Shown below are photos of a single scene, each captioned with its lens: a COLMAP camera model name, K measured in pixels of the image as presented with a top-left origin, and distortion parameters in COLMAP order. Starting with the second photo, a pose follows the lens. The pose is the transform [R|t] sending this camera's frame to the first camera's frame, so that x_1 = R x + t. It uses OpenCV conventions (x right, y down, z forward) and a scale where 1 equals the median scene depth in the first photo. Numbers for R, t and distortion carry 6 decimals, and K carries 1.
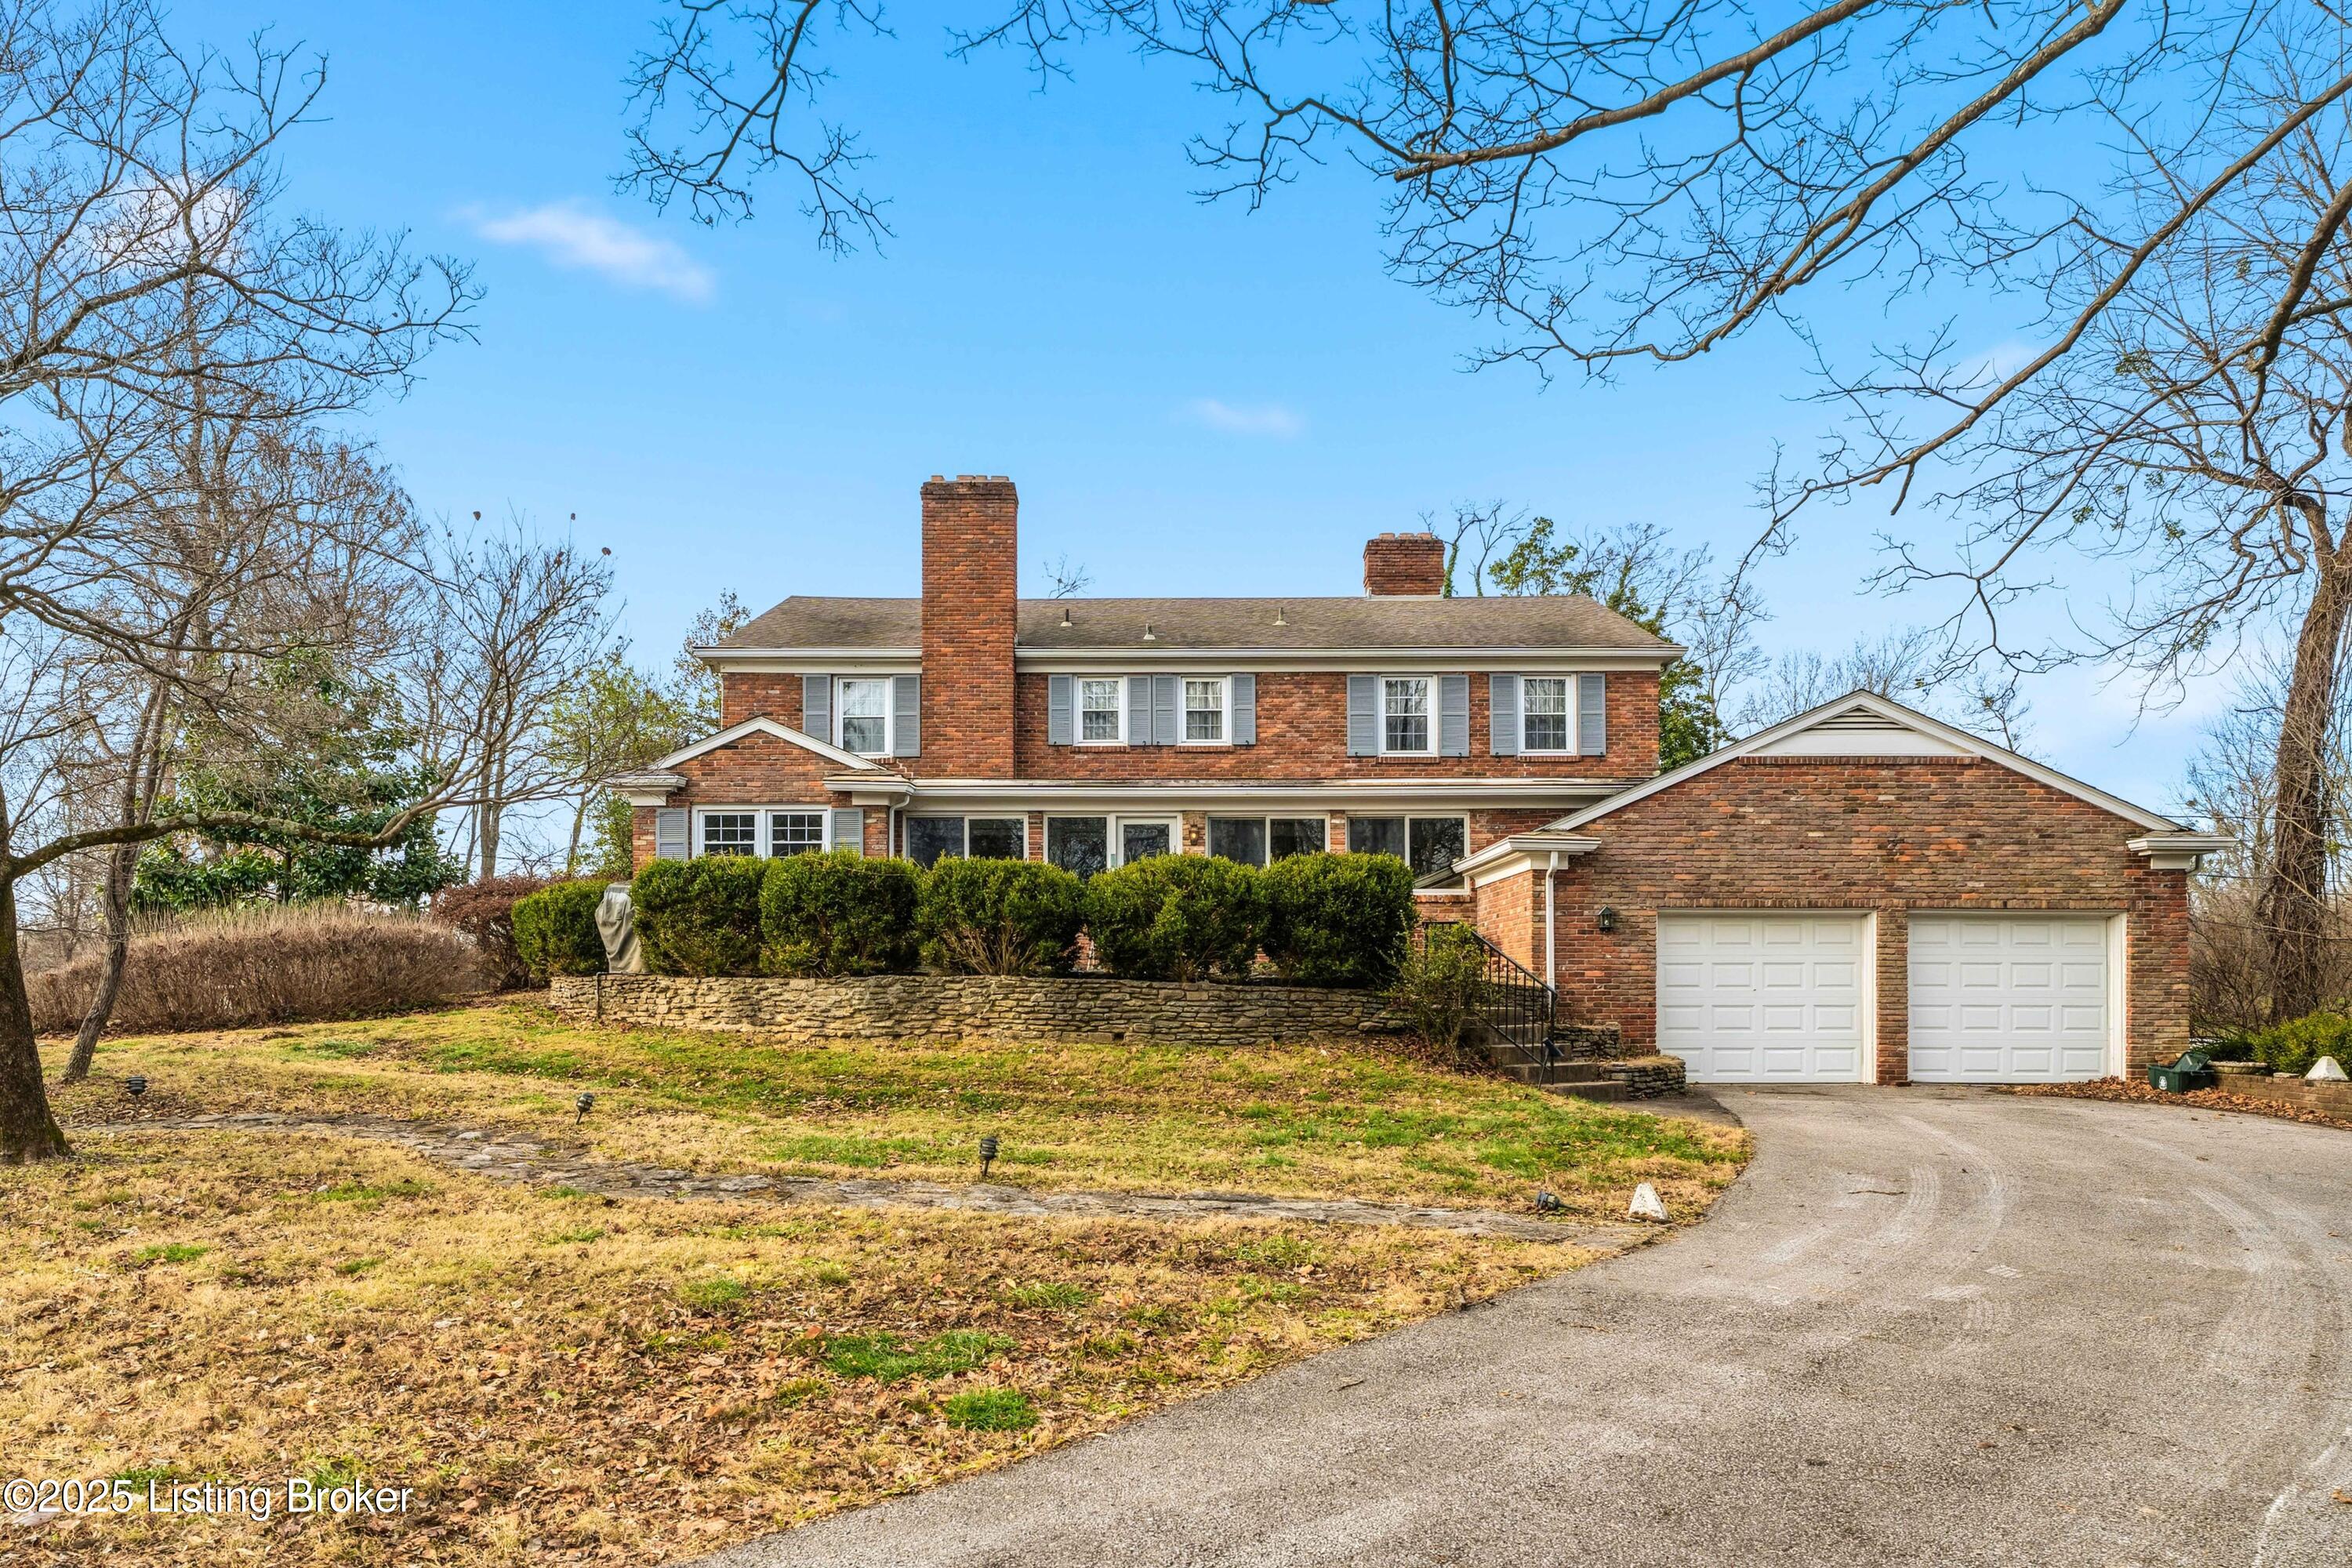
lens RADIAL K [[1570.2, 0, 1175.9], [0, 1570.2, 791.7], [0, 0, 1]] dist [-0.002056, -0.000117]
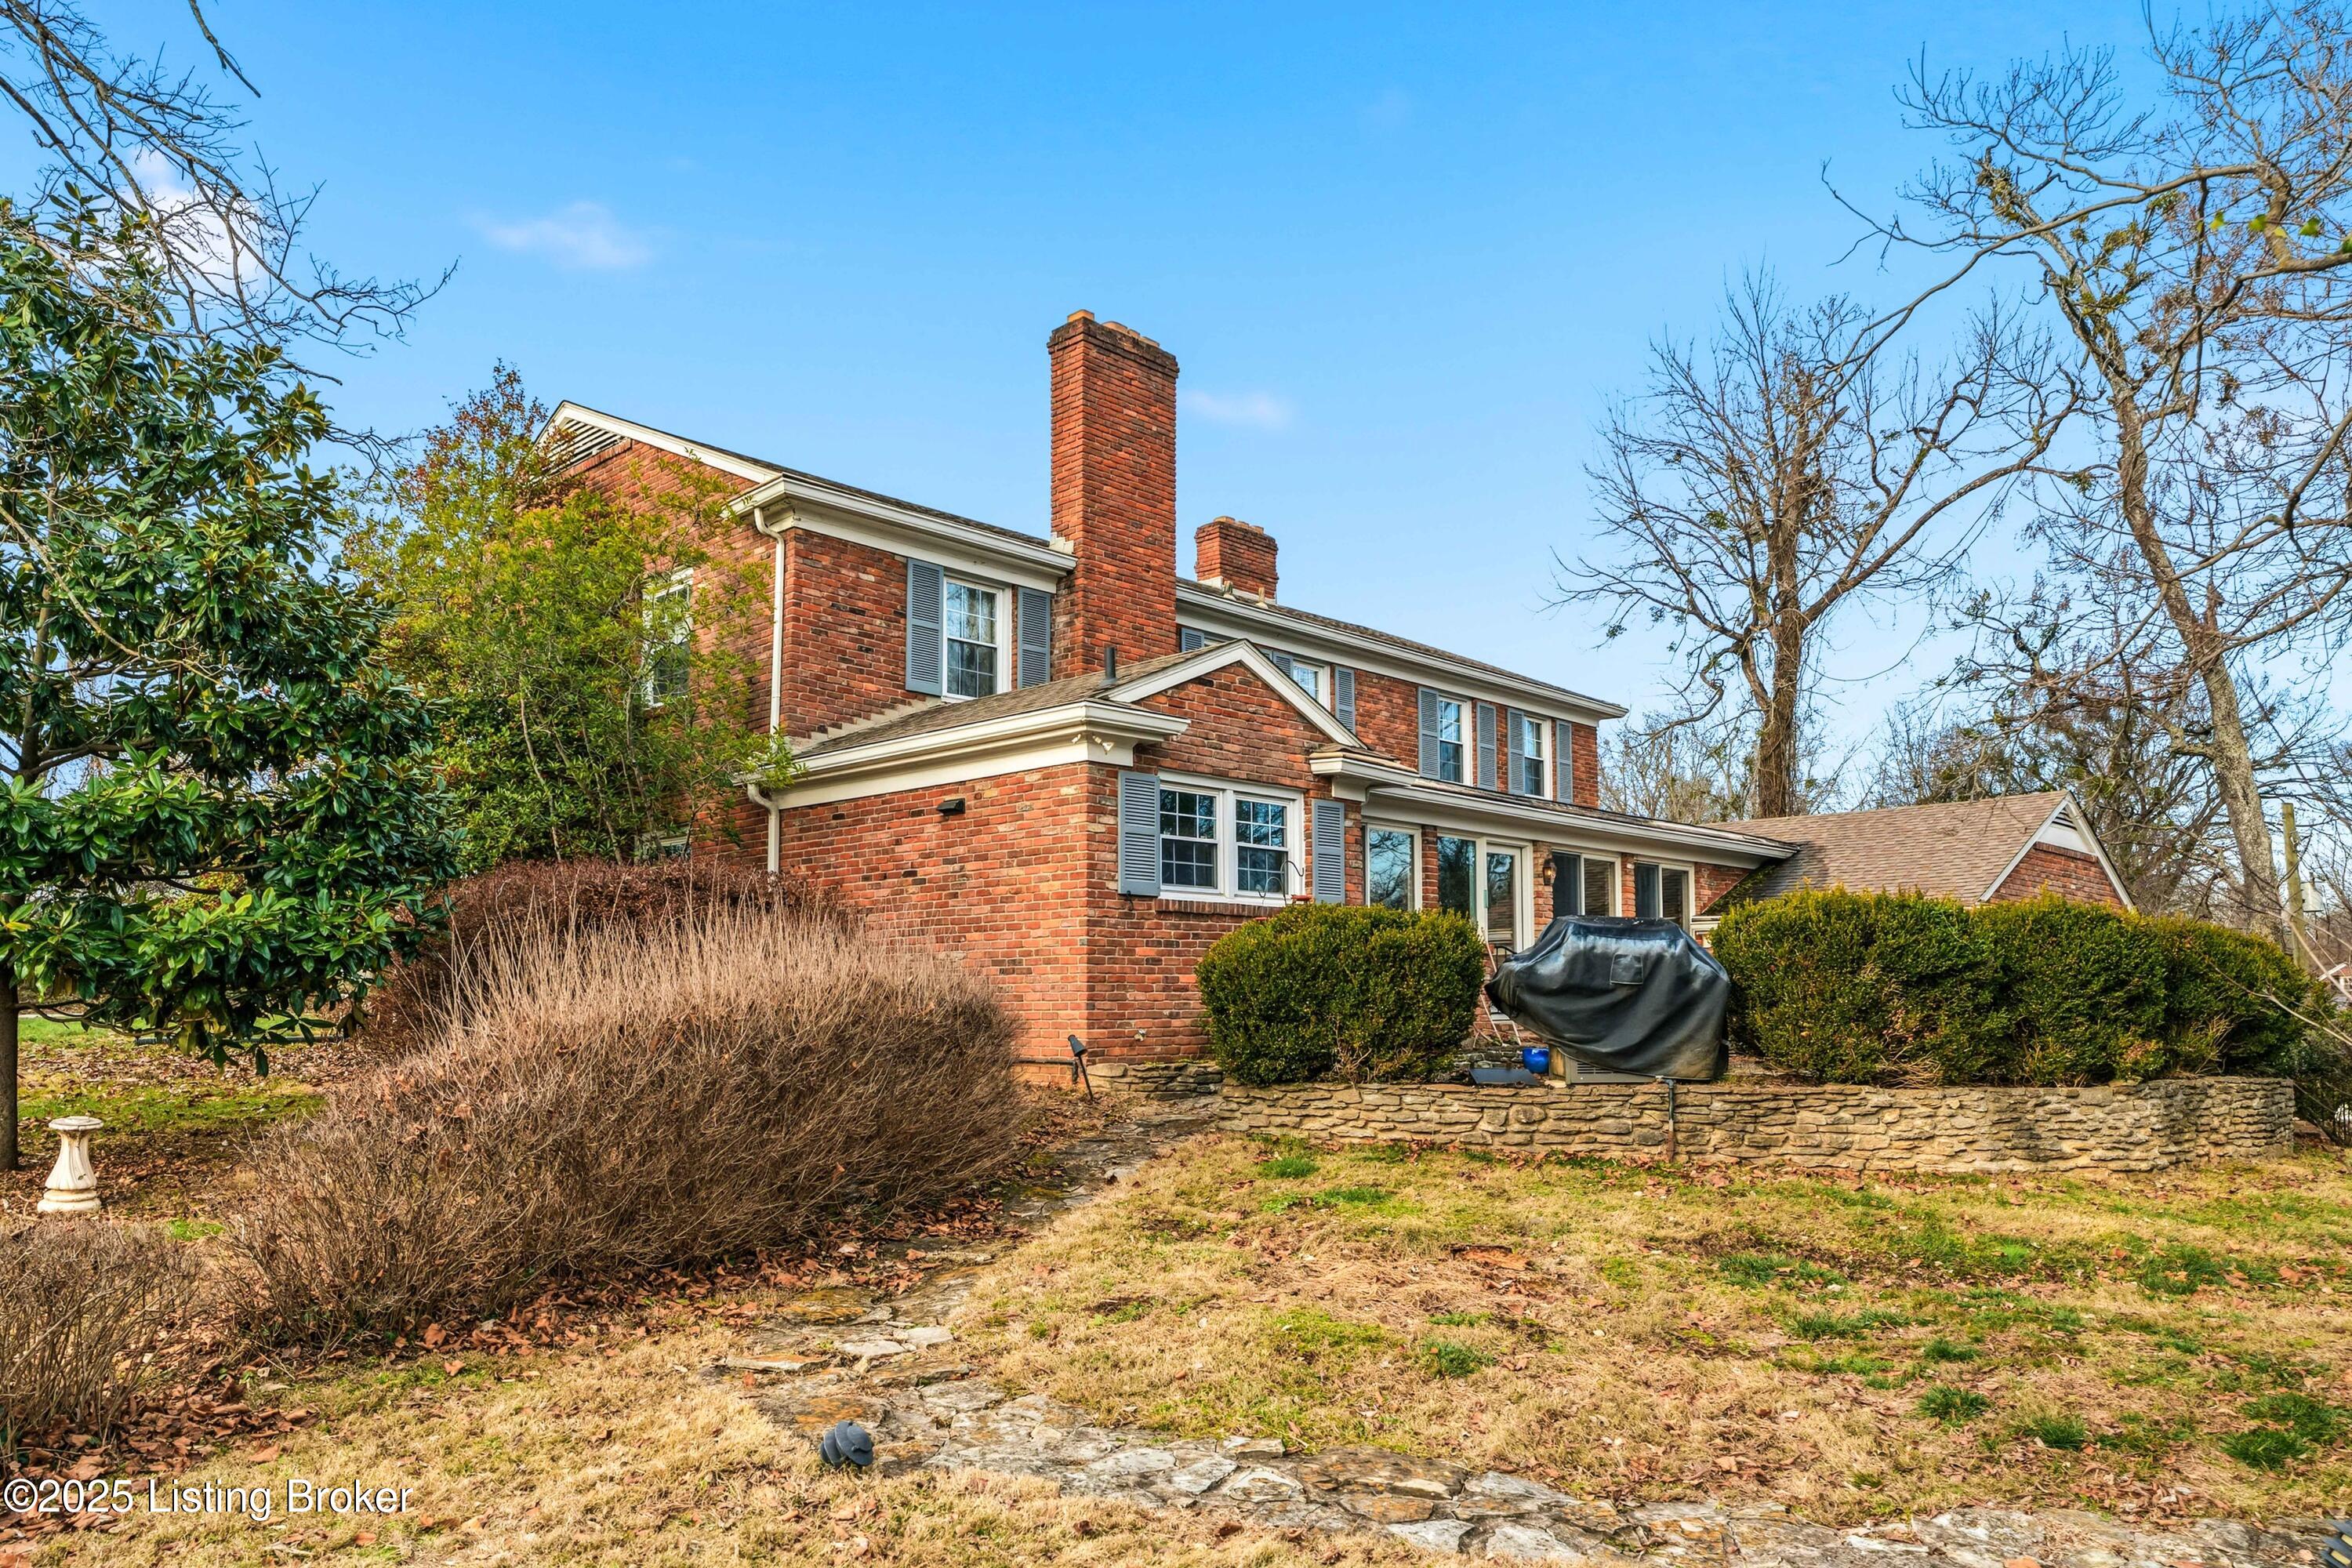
lens RADIAL K [[1609.5, 0, 1175.9], [0, 1609.5, 778.1], [0, 0, 1]] dist [0.001705, 0.000041]
pose [[0.686776, 0.104417, 0.719330, -0.734485], [-0.093603, 0.994093, -0.054935, 0.043699], [-0.720817, -0.029604, 0.692493, 0.576385]]
